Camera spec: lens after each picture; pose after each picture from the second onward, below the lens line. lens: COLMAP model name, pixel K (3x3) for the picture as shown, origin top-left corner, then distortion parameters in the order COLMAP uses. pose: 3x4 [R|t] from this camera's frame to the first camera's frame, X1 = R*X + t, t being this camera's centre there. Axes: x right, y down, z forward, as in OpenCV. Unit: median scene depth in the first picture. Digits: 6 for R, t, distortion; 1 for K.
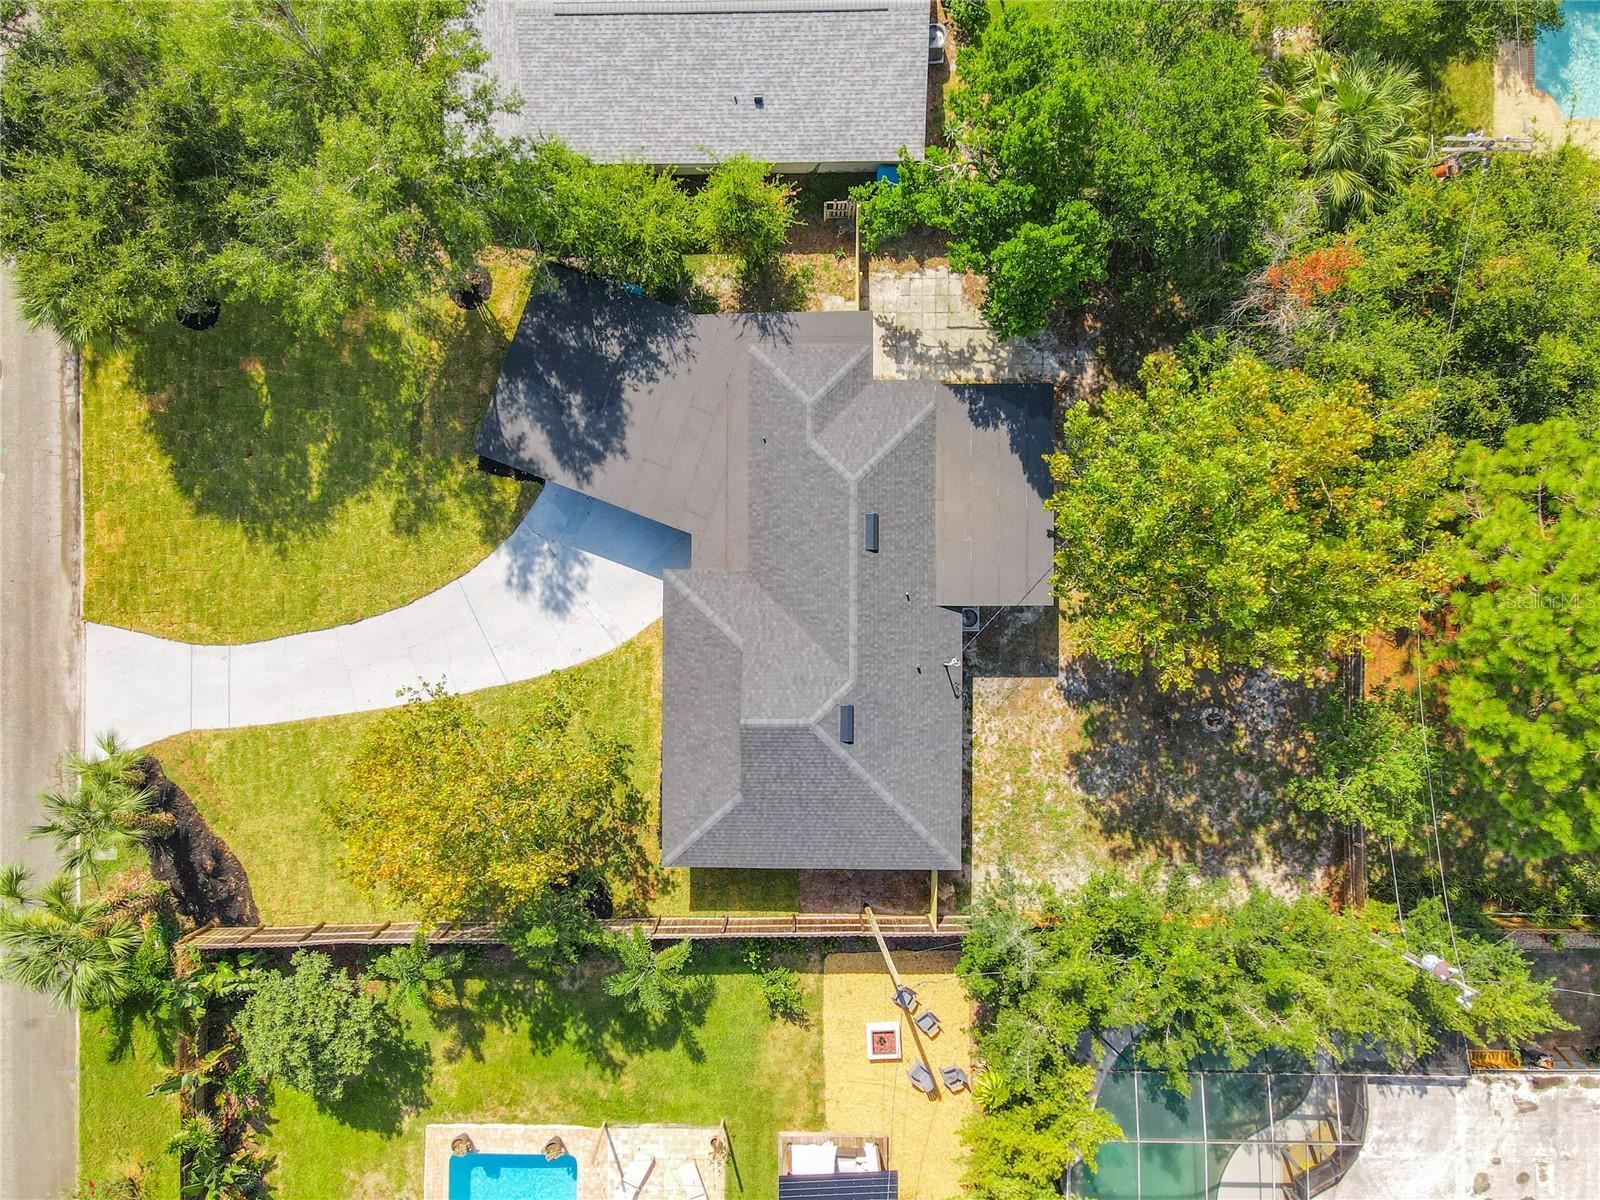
lens RADIAL K [[1177.3, 0, 793.4], [0, 1177.3, 598.9], [0, 0, 1]] dist [0.016235, 0.007829]
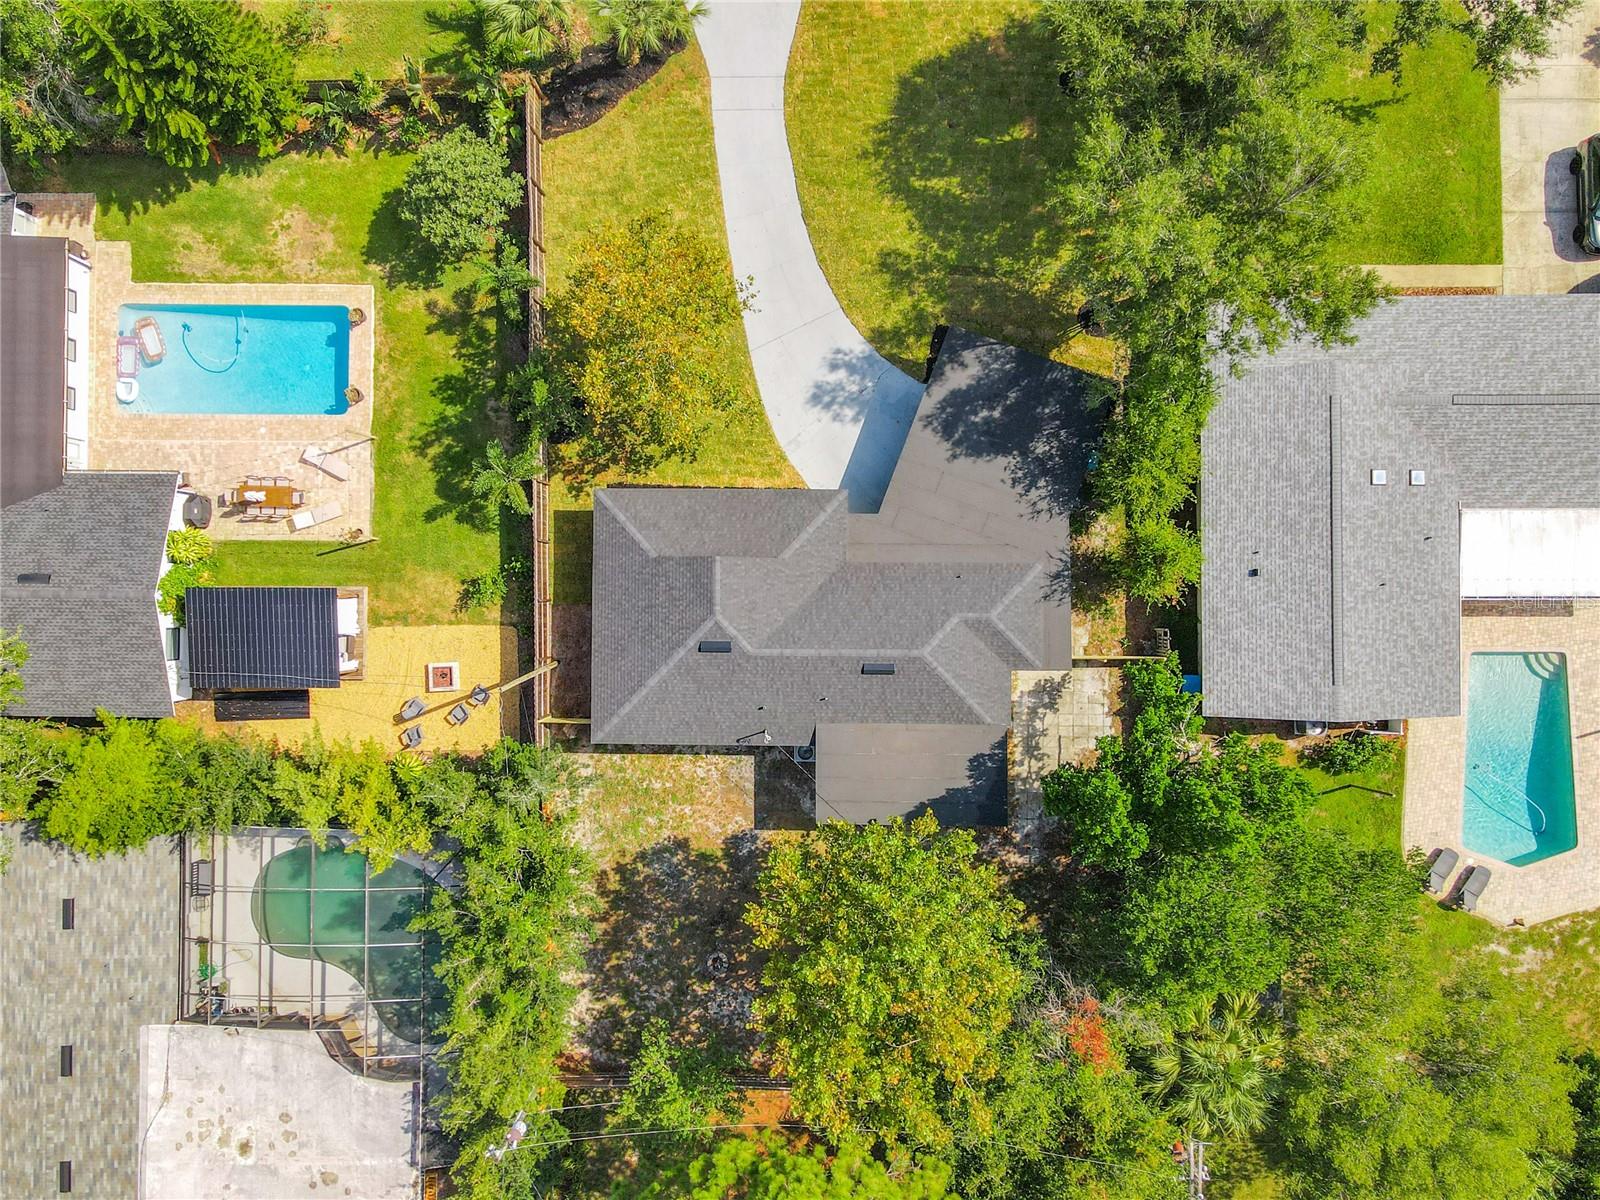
lens RADIAL K [[1155.1, 0, 785.0], [0, 1155.1, 596.9], [0, 0, 1]] dist [0.024404, 0.036061]
pose [[-0.002710, 0.999985, 0.004676, -0.009147], [-0.999316, -0.002880, 0.036854, -0.005233], [0.036867, -0.004573, 0.999310, -0.136780]]
